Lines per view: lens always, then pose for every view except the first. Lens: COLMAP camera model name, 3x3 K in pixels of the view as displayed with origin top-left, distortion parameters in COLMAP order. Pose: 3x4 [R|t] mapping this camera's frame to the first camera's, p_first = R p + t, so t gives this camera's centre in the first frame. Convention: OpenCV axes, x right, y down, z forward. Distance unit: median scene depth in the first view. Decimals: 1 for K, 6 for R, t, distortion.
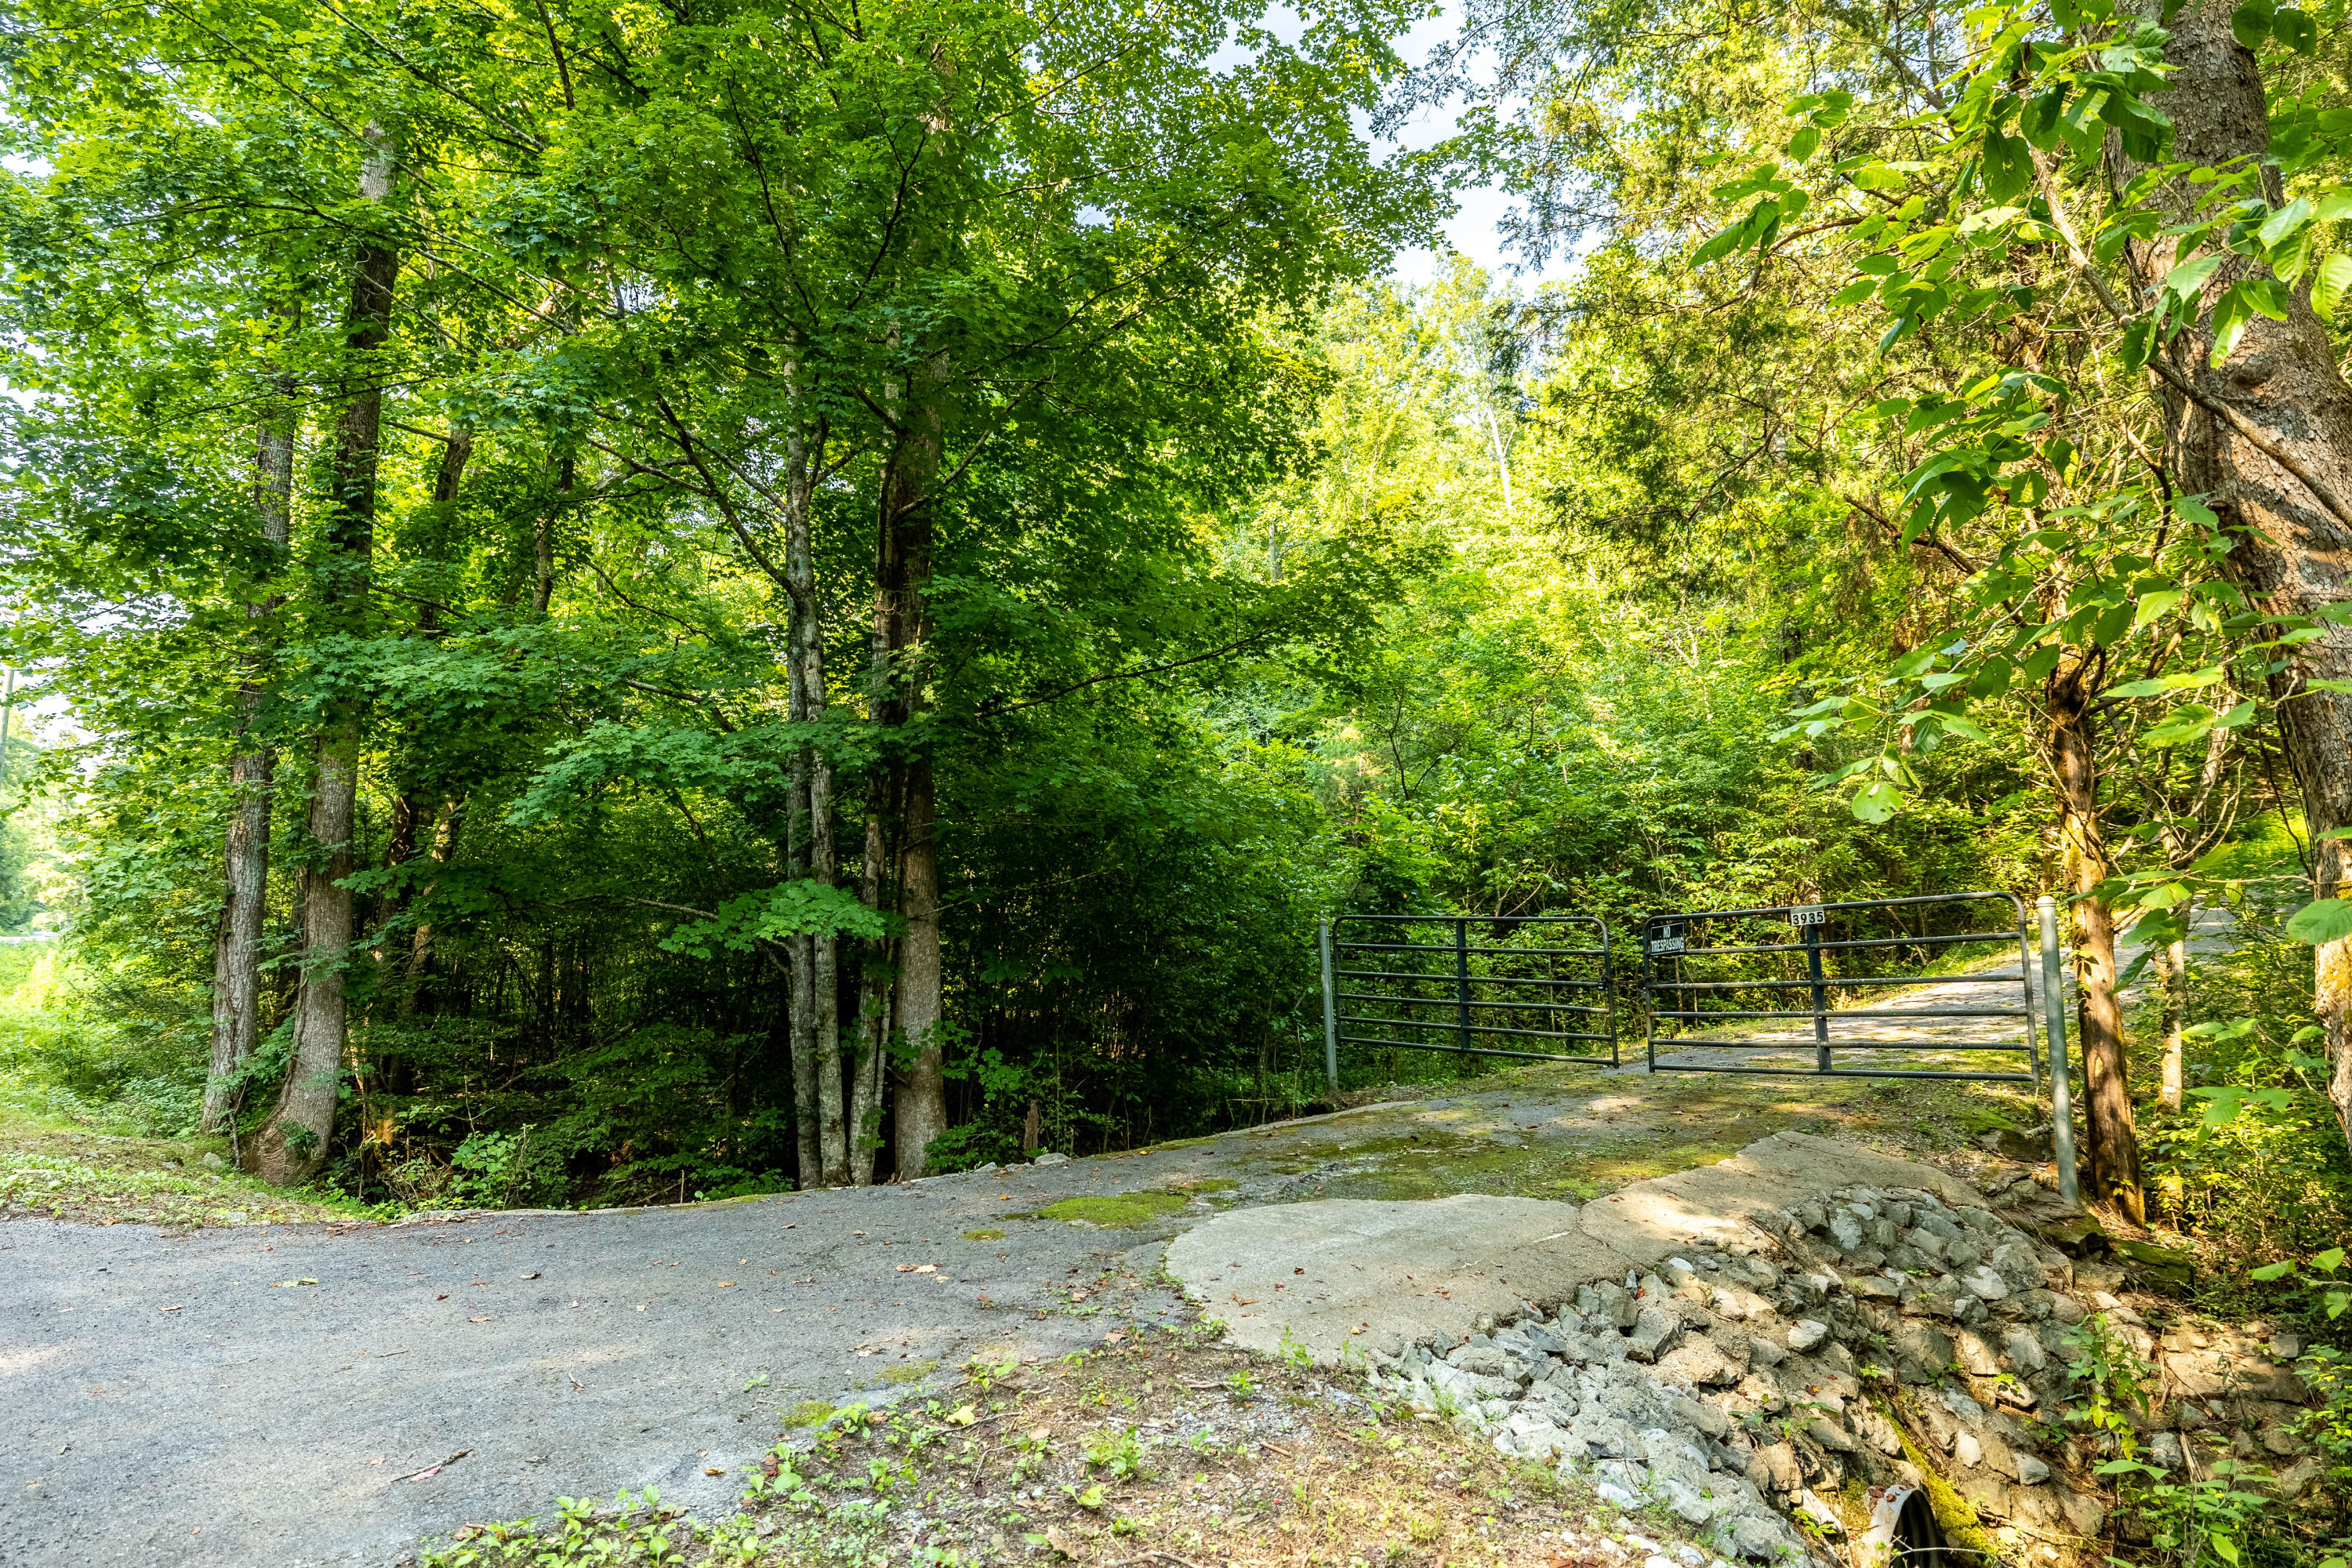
lens RADIAL K [[1333.4, 0, 1171.0], [0, 1333.4, 776.5], [0, 0, 1]] dist [0.001745, -0.000034]
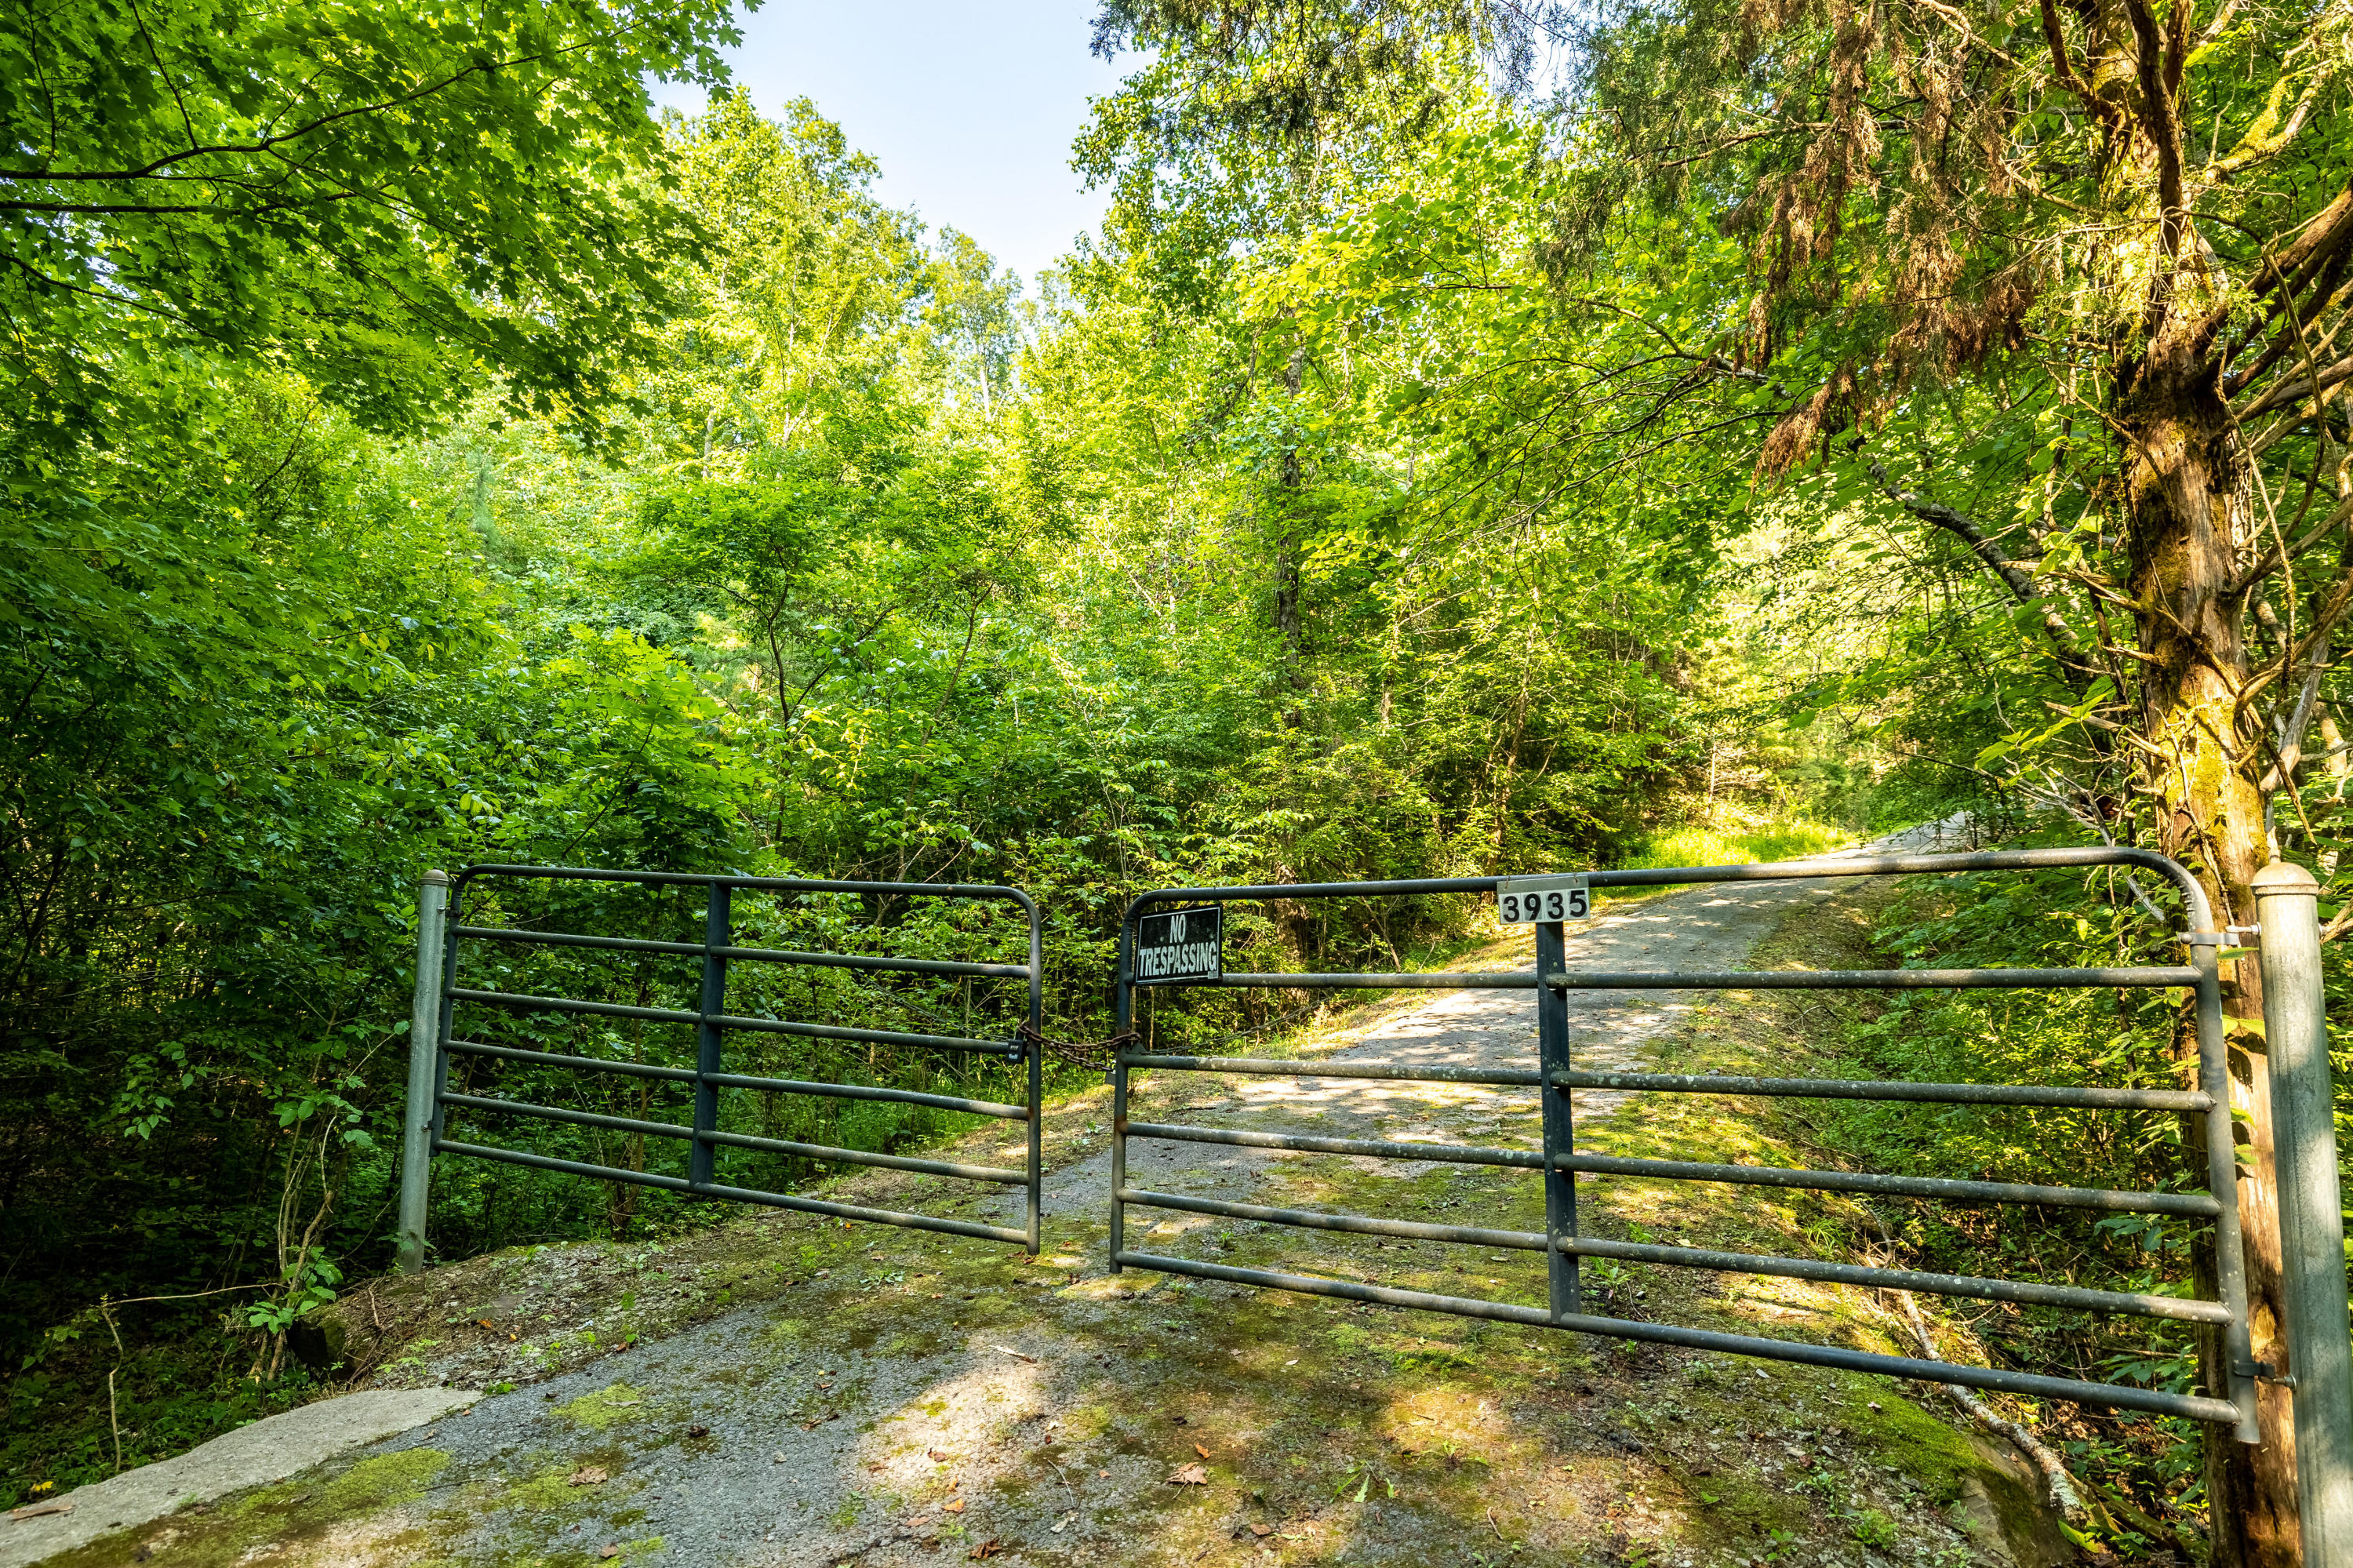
lens RADIAL K [[1282.5, 0, 1178.1], [0, 1282.5, 784.1], [0, 0, 1]] dist [-0.003749, -0.000664]
pose [[0.915763, 0.074486, 0.394754, 0.106915], [-0.080057, 0.996787, -0.002366, 0.037185], [-0.393662, -0.029436, 0.918784, 0.325957]]
